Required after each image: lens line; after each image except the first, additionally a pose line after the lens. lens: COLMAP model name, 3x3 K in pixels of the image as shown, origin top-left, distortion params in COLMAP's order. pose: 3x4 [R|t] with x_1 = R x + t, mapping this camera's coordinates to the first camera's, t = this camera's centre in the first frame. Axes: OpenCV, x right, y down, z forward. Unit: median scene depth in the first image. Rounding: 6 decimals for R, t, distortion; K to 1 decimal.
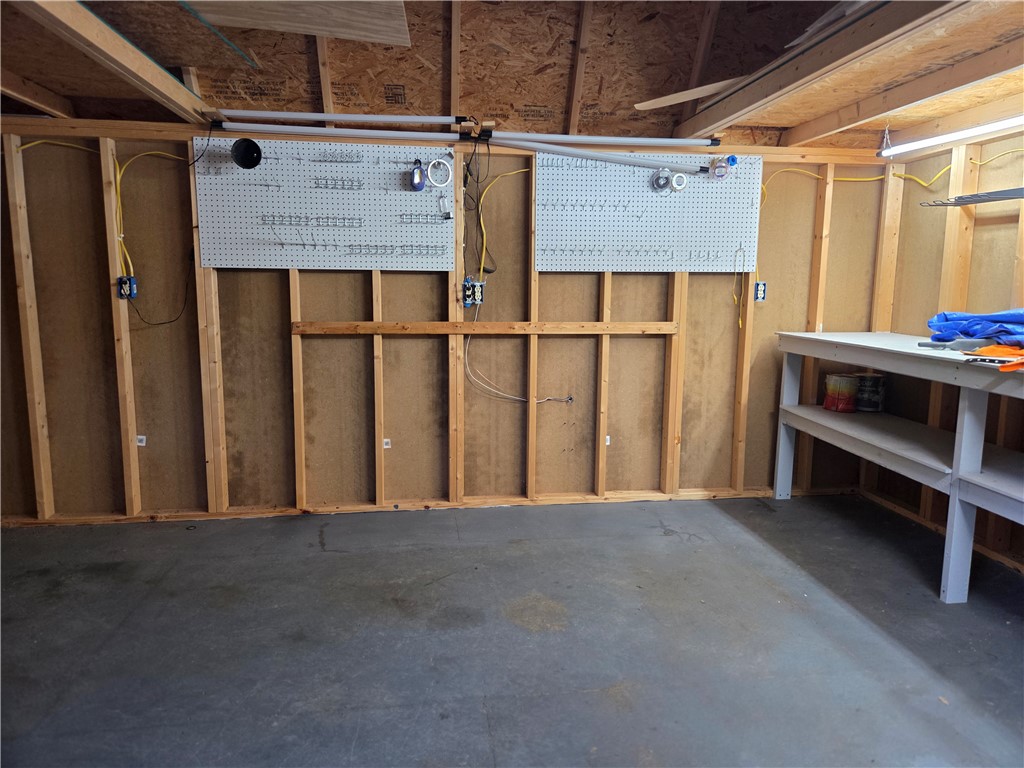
lens RADIAL K [[747.2, 0, 534.4], [0, 747.2, 370.8], [0, 0, 1]] dist [0.089651, -0.093667]
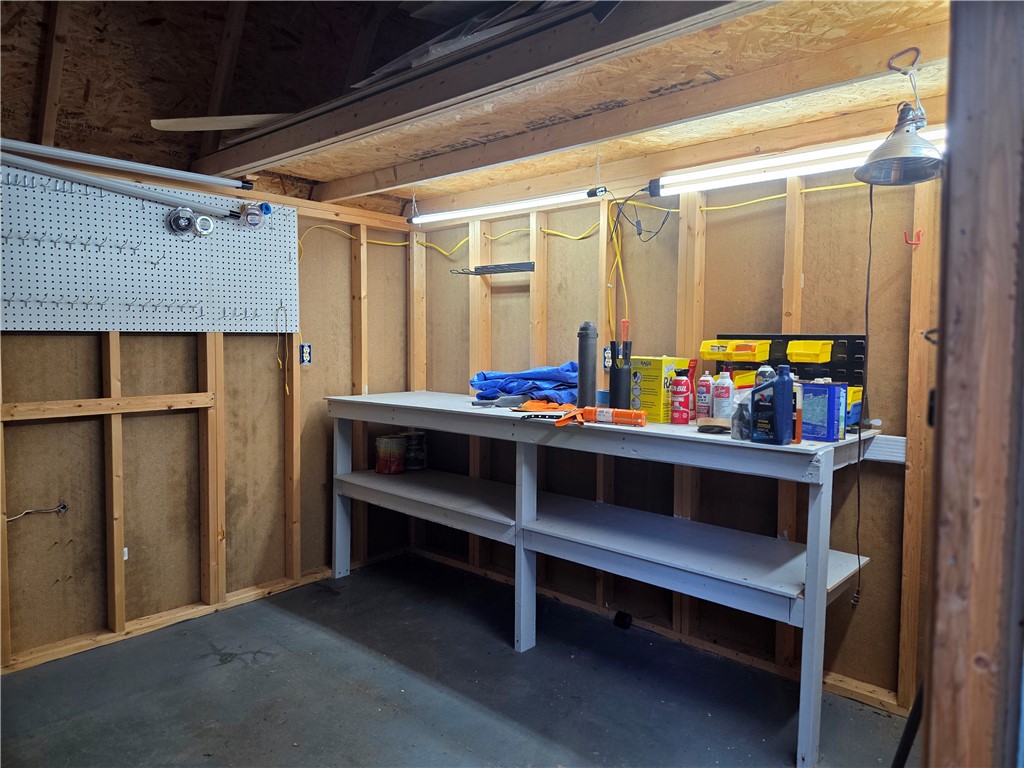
lens RADIAL K [[689.5, 0, 514.5], [0, 689.5, 375.9], [0, 0, 1]] dist [0.077168, -0.067149]
pose [[0.769982, -0.040253, 0.636795, -0.044545], [0.079551, 0.996277, -0.033212, -0.031626], [-0.633087, 0.076230, 0.770318, 0.197600]]
